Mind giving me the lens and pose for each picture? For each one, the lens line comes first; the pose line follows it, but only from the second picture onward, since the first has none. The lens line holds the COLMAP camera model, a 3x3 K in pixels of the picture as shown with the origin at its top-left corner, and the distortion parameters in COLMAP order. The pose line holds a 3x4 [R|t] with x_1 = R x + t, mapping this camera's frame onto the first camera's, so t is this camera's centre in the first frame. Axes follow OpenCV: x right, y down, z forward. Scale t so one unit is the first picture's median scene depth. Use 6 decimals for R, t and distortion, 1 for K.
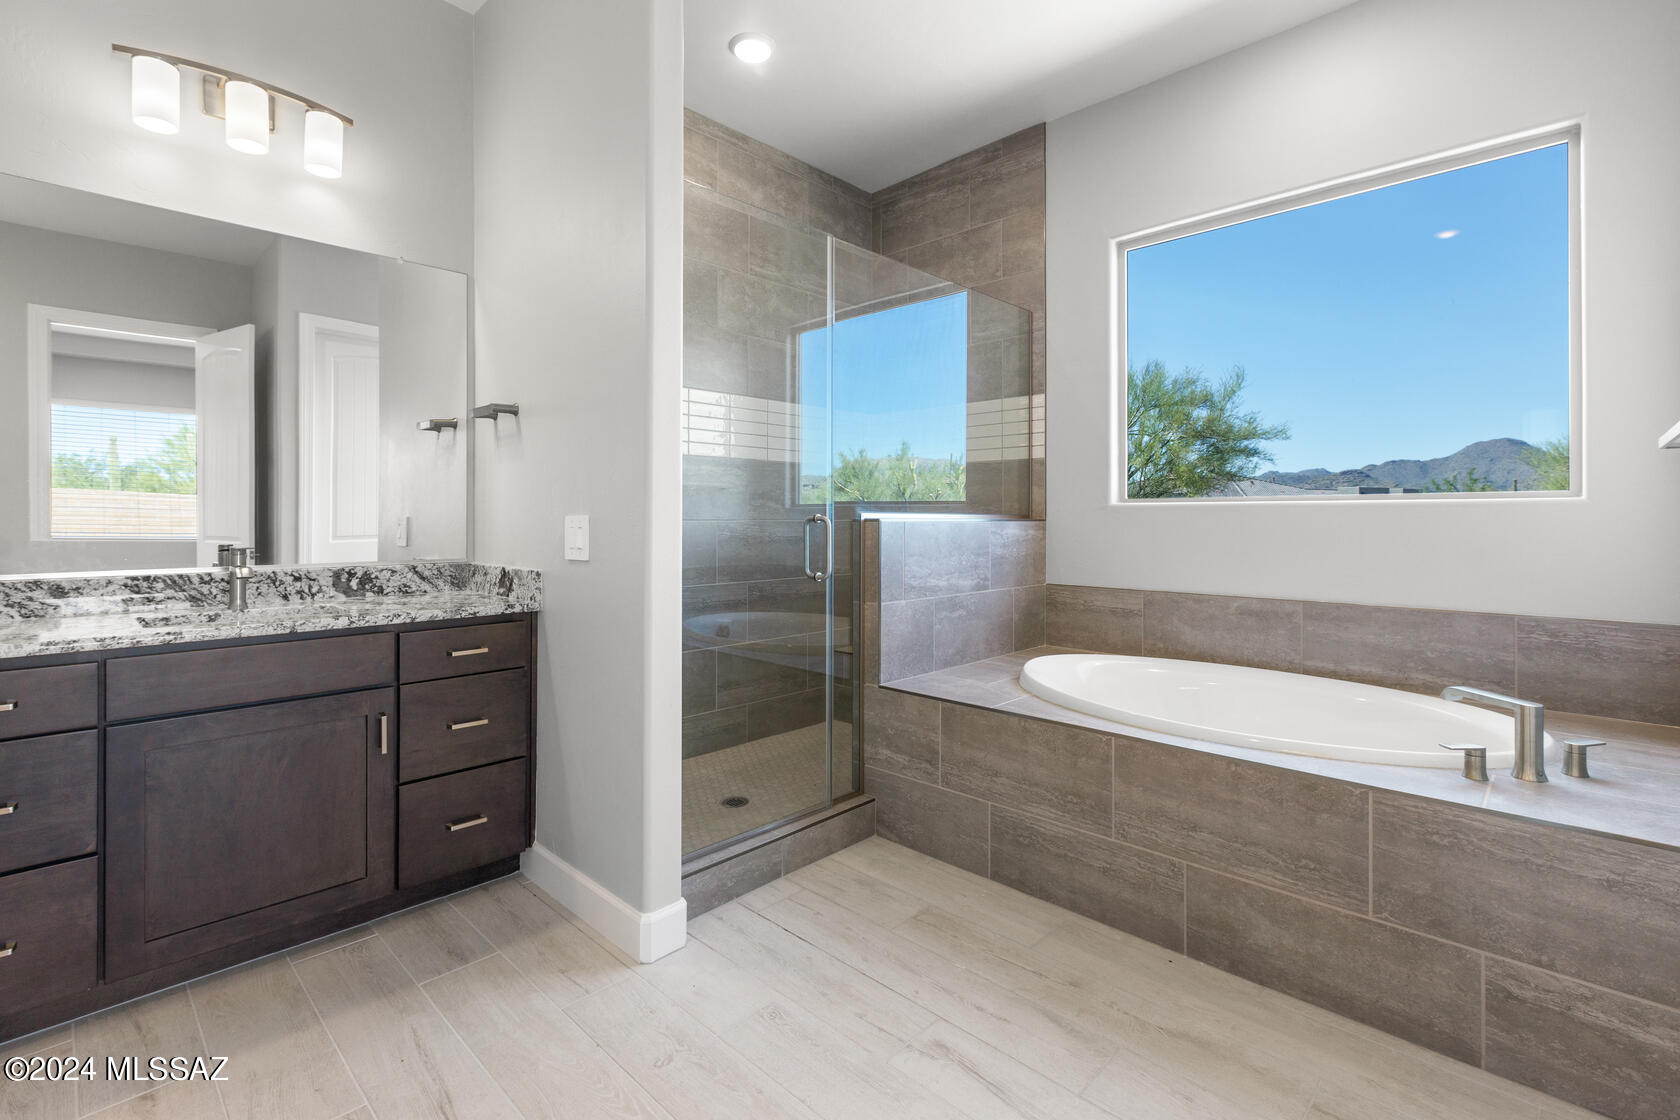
lens RADIAL K [[760.1, 0, 816.5], [0, 760.1, 516.3], [0, 0, 1]] dist [0.002340, -0.001871]
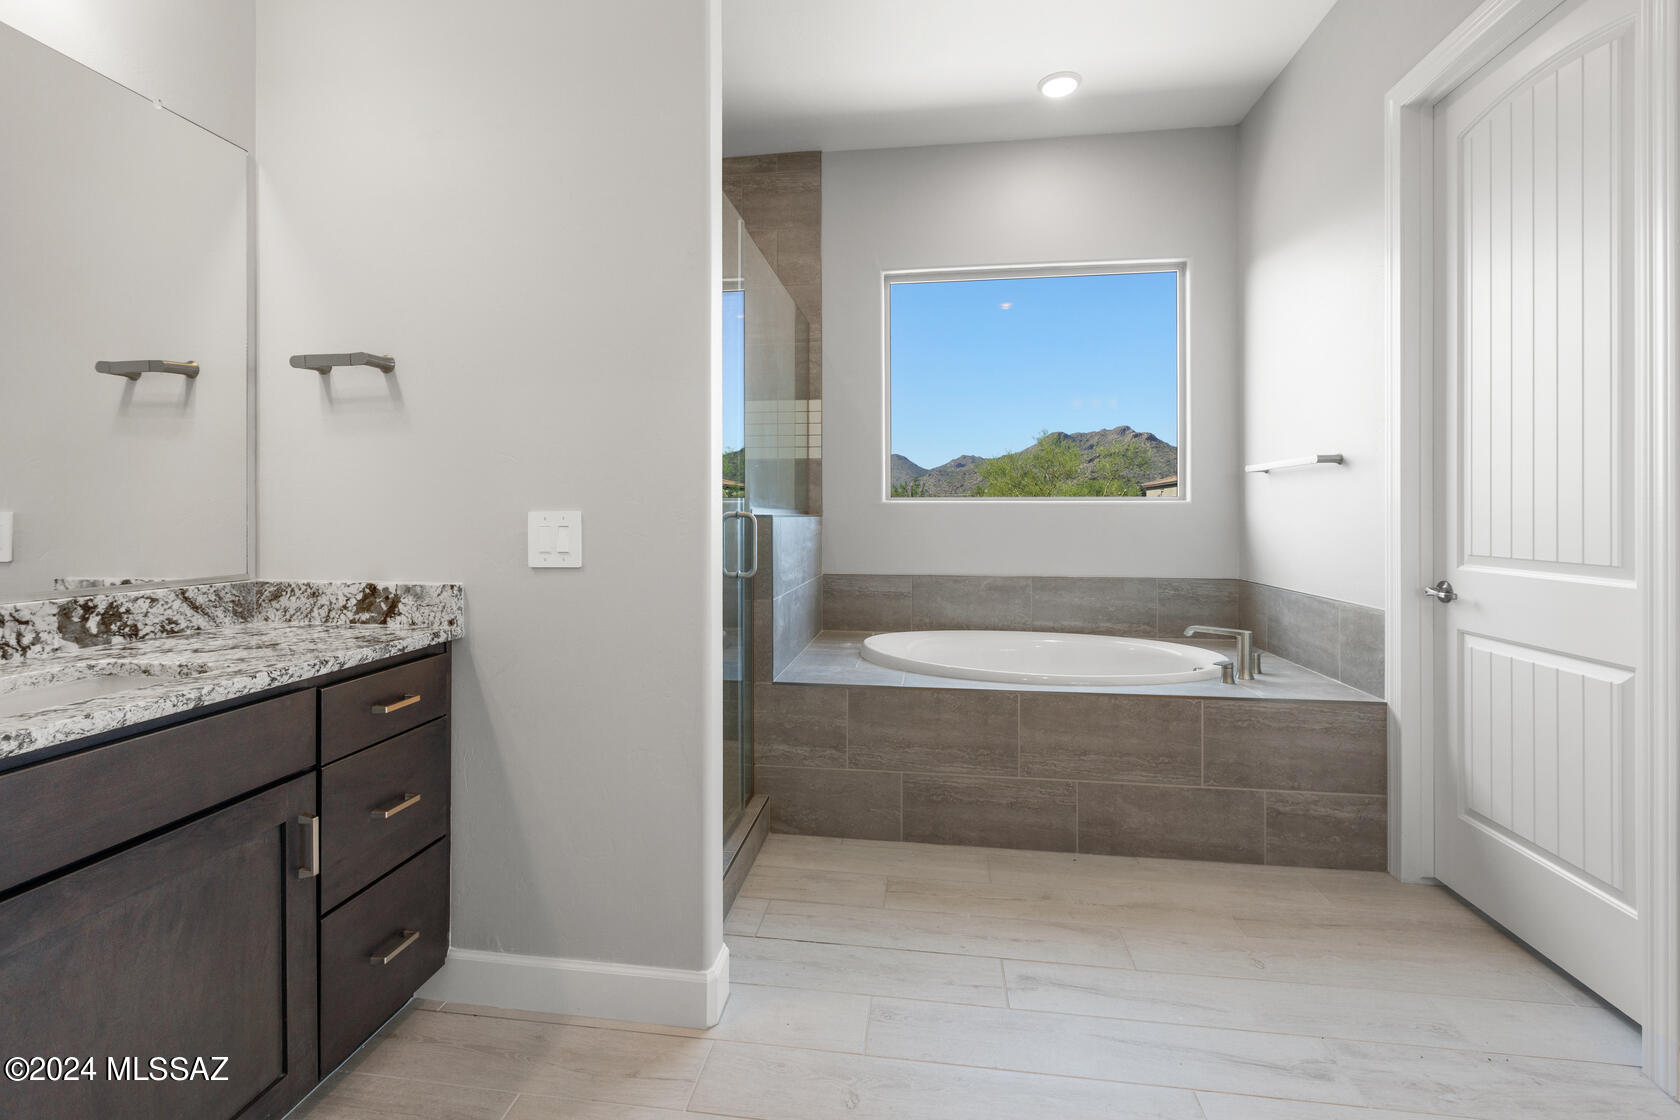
lens RADIAL K [[760.1, 0, 818.8], [0, 760.1, 512.6], [0, 0, 1]] dist [0.002340, -0.001871]
pose [[0.804051, 0.000579, 0.594560, -0.527006], [-0.001232, 0.999999, 0.000692, -0.000304], [-0.594559, -0.001289, 0.804051, 0.187214]]
